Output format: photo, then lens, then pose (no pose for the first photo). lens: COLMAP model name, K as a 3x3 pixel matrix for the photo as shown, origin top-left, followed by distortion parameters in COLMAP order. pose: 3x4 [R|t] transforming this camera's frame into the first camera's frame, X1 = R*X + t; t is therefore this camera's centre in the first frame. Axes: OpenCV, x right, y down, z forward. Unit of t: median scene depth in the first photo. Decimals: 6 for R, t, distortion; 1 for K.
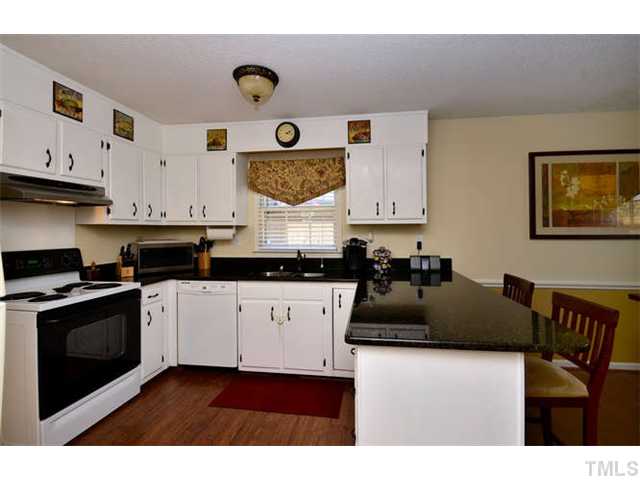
lens RADIAL K [[291.0, 0, 329.5], [0, 291.0, 231.0], [0, 0, 1]] dist [-0.018797, -0.000476]
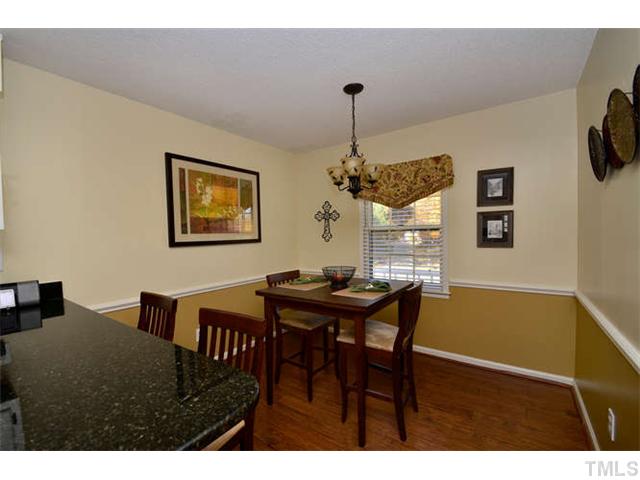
lens RADIAL K [[278.0, 0, 320.0], [0, 278.0, 240.0], [0, 0, 1]] dist [0.000171, 0.000073]
pose [[0.453028, -0.031101, 0.890954, 0.127960], [0.021666, 0.999480, 0.023873, -0.006771], [-0.891233, 0.008488, 0.453466, 0.176116]]
